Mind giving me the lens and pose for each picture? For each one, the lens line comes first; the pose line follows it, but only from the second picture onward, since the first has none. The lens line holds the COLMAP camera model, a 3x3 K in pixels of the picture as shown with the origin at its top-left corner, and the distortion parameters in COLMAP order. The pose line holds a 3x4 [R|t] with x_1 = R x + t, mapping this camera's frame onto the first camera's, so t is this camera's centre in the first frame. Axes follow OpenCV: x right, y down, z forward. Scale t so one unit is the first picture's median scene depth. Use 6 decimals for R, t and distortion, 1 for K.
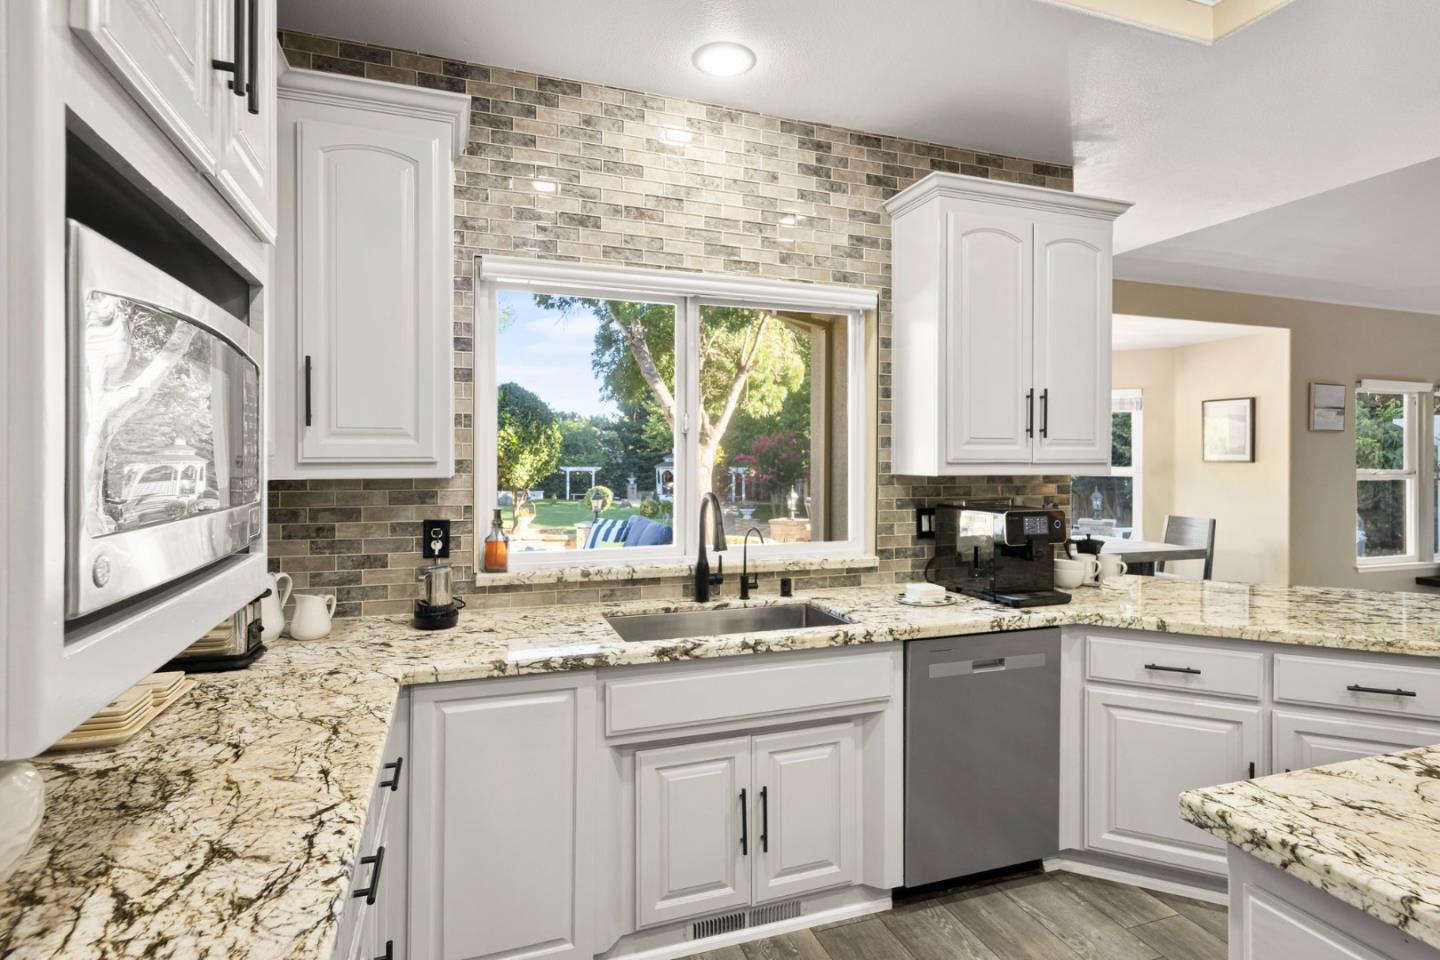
lens RADIAL K [[744.2, 0, 723.4], [0, 744.2, 458.3], [0, 0, 1]] dist [0.013247, -0.000195]
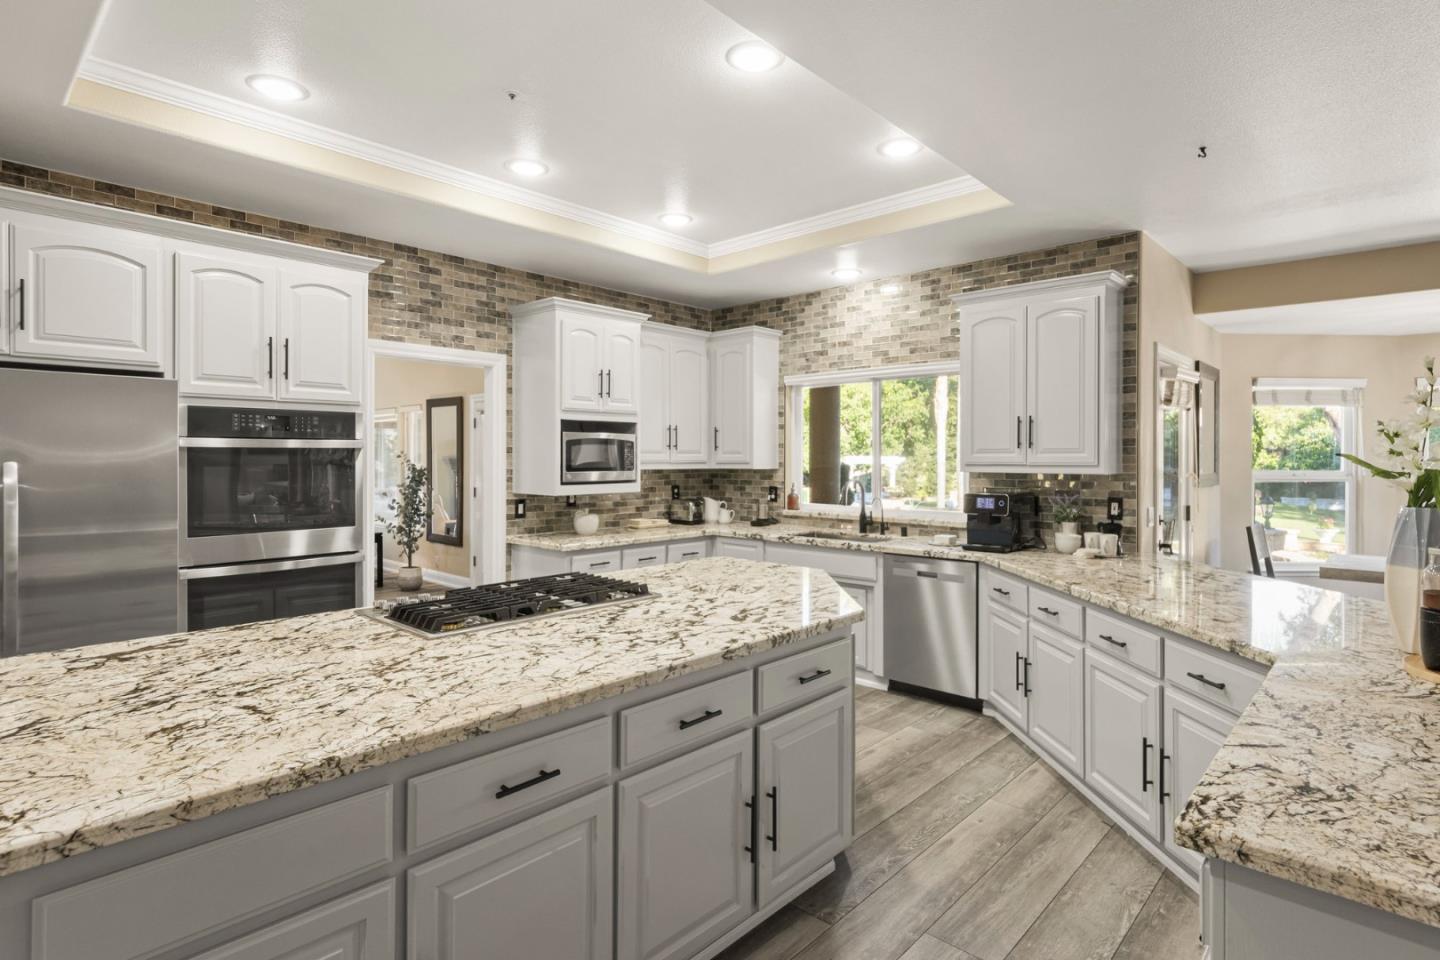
lens RADIAL K [[744.2, 0, 723.4], [0, 744.2, 458.3], [0, 0, 1]] dist [0.013247, -0.000195]
pose [[0.456846, -0.001994, -0.889544, 1.604733], [-0.000079, 0.999997, -0.002282, -0.004351], [0.889546, 0.001113, 0.456845, -0.252945]]
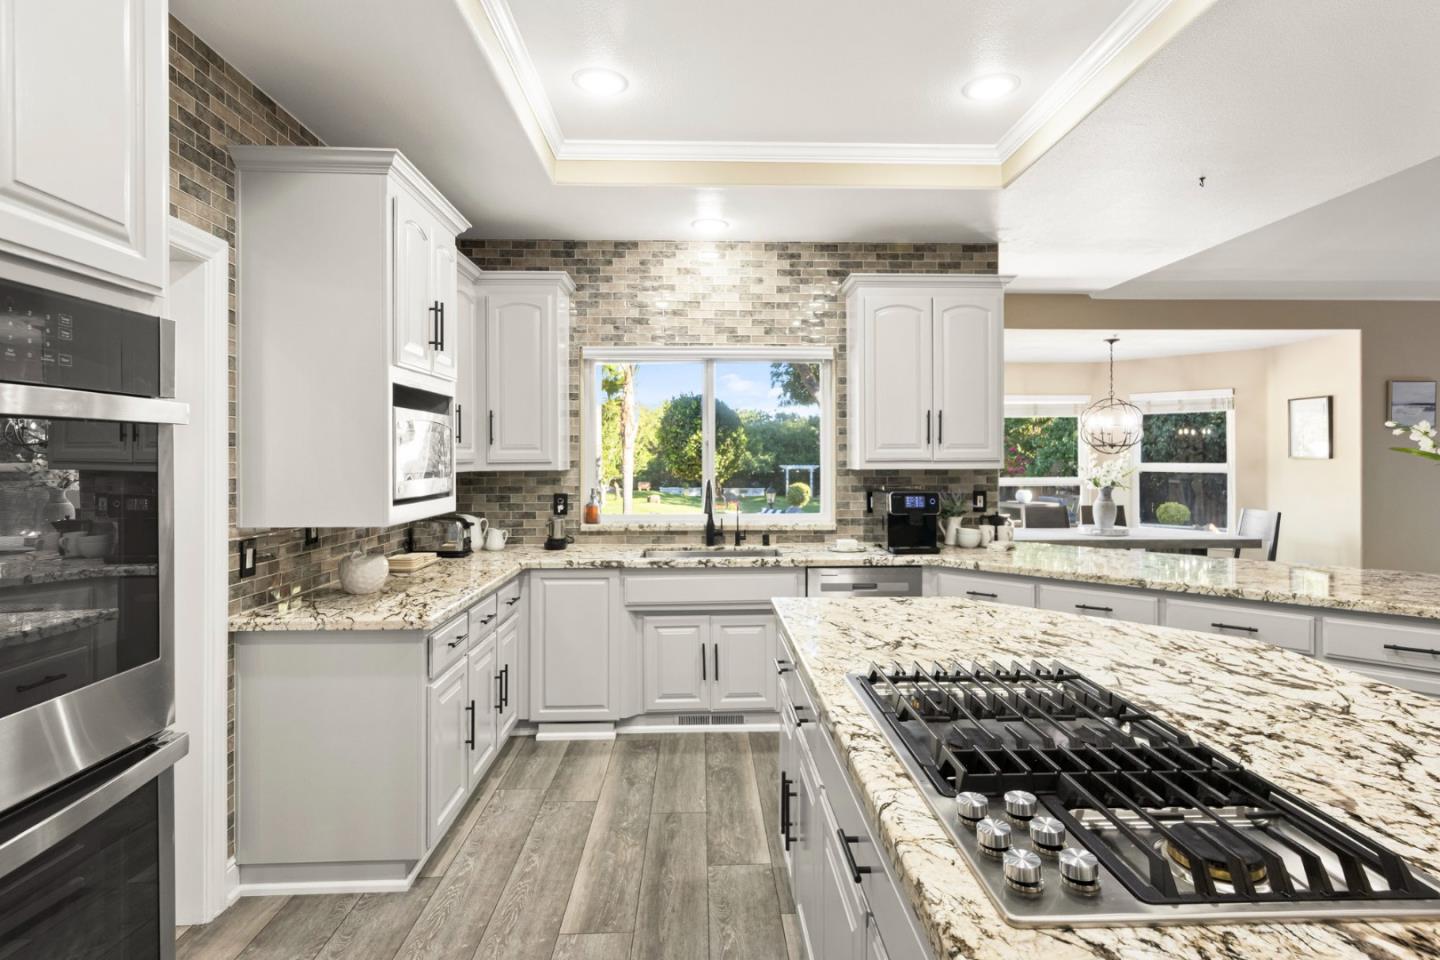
lens RADIAL K [[751.2, 0, 724.1], [0, 751.2, 452.7], [0, 0, 1]] dist [0.019167, 0.000070]
pose [[0.952185, -0.007789, -0.305422, 0.516879], [0.006228, 0.999962, -0.006085, -0.003780], [0.305457, 0.003892, 0.952198, -0.581528]]
